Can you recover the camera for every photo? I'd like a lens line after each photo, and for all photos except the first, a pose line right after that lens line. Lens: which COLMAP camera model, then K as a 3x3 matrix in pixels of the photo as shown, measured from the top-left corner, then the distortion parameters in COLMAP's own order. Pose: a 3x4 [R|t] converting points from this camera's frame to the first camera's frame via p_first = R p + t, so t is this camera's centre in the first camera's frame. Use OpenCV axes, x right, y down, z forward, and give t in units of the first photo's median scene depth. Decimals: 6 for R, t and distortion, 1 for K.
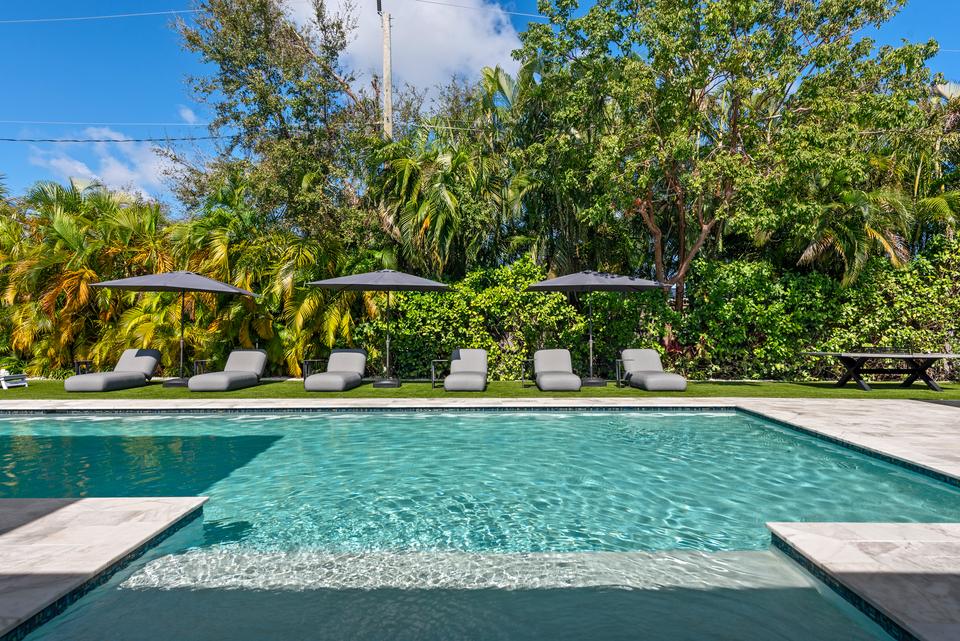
lens RADIAL K [[559.9, 0, 480.1], [0, 559.9, 327.2], [0, 0, 1]] dist [0.006100, -0.005845]
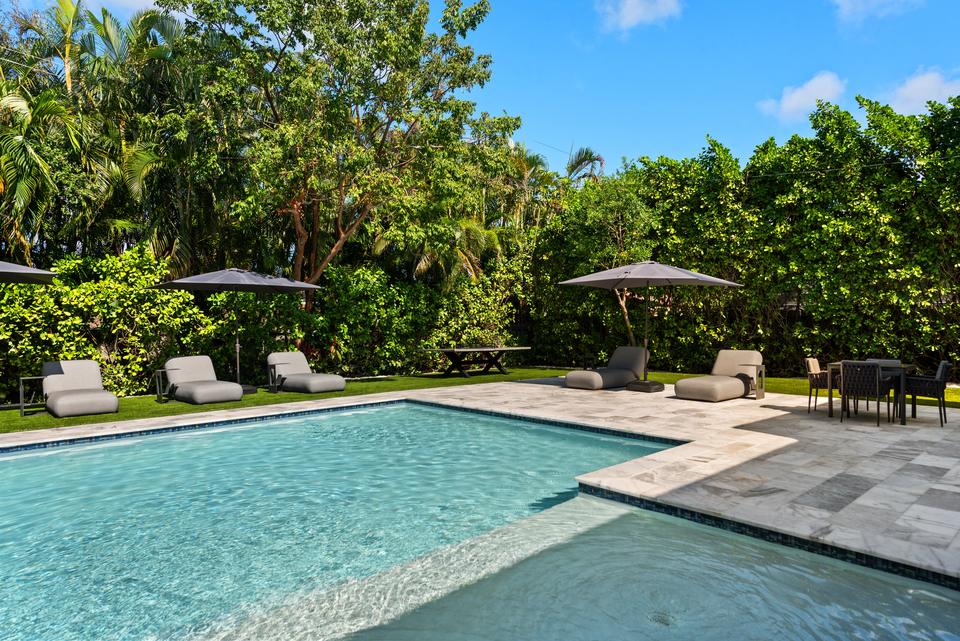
lens RADIAL K [[559.9, 0, 474.4], [0, 559.9, 321.9], [0, 0, 1]] dist [0.006100, -0.005845]
pose [[0.722085, 0.000032, 0.691804, -0.141220], [0.013032, 0.999822, -0.013648, 0.003858], [-0.691681, 0.018871, 0.721956, 0.063277]]
